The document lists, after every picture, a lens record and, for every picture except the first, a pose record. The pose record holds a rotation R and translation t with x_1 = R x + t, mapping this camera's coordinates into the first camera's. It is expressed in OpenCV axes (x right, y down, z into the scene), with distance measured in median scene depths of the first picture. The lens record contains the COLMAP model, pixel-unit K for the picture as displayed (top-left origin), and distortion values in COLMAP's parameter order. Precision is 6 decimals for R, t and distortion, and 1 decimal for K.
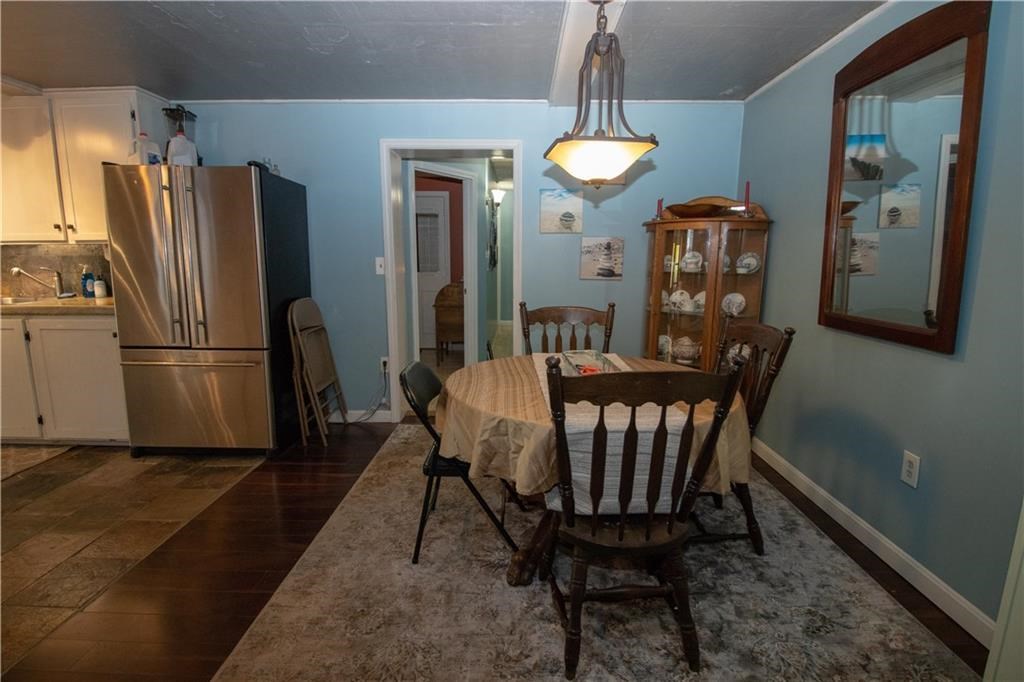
lens RADIAL K [[483.9, 0, 524.1], [0, 483.9, 331.6], [0, 0, 1]] dist [-0.004751, -0.011437]
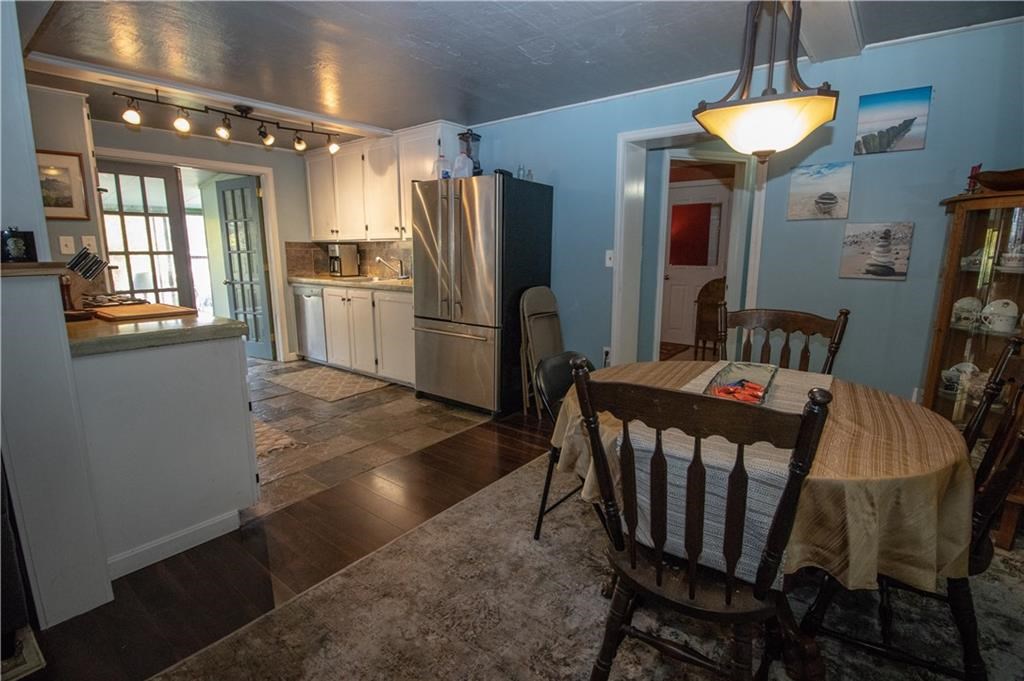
lens RADIAL K [[483.9, 0, 522.7], [0, 483.9, 333.1], [0, 0, 1]] dist [-0.004751, -0.011437]
pose [[0.791497, 0.099993, -0.602937, 0.229621], [-0.089831, 0.994844, 0.047064, -0.011863], [0.604535, 0.016911, 0.796399, 0.085497]]
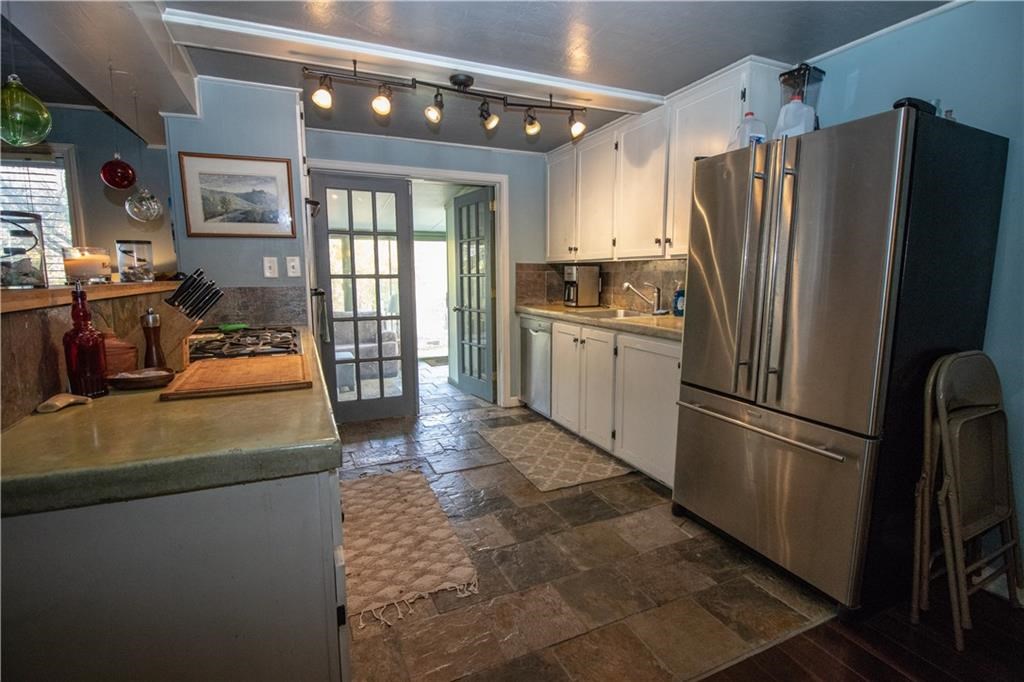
lens RADIAL K [[483.9, 0, 508.1], [0, 483.9, 337.2], [0, 0, 1]] dist [-0.004751, -0.011437]
pose [[0.389048, 0.116513, -0.913820, -0.197149], [-0.134980, 0.988473, 0.068565, -0.058176], [0.911275, 0.096673, 0.400291, 0.371022]]
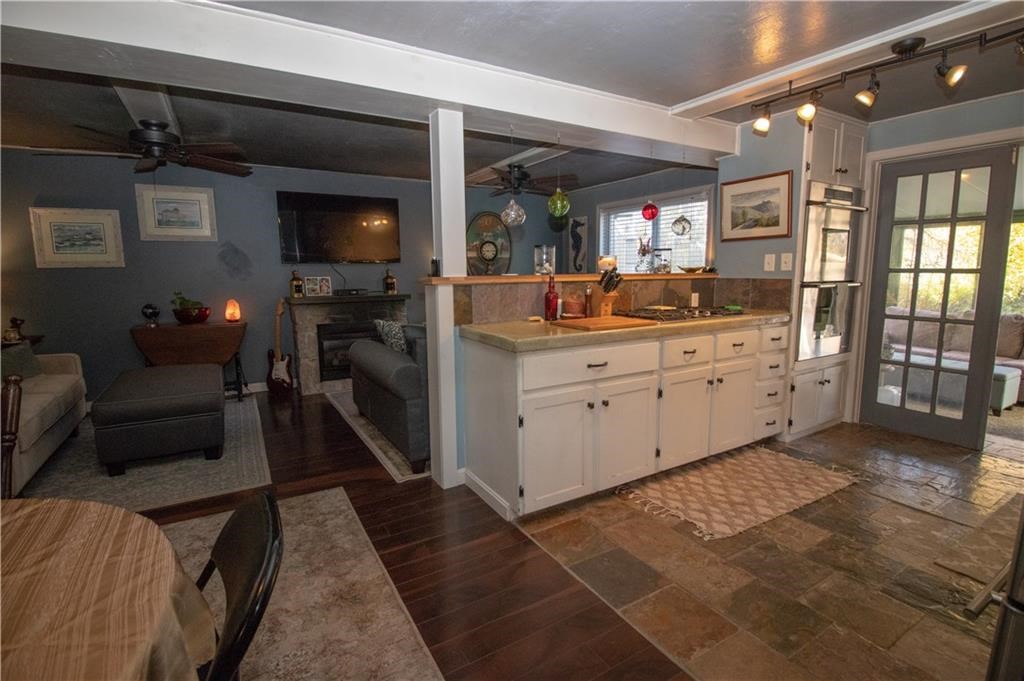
lens RADIAL K [[483.9, 0, 523.2], [0, 483.9, 335.3], [0, 0, 1]] dist [-0.004751, -0.011437]
pose [[-0.864697, 0.071689, -0.497152, -0.159908], [-0.071485, 0.962125, 0.263070, -0.158631], [0.497181, 0.263015, -0.826822, 1.010069]]
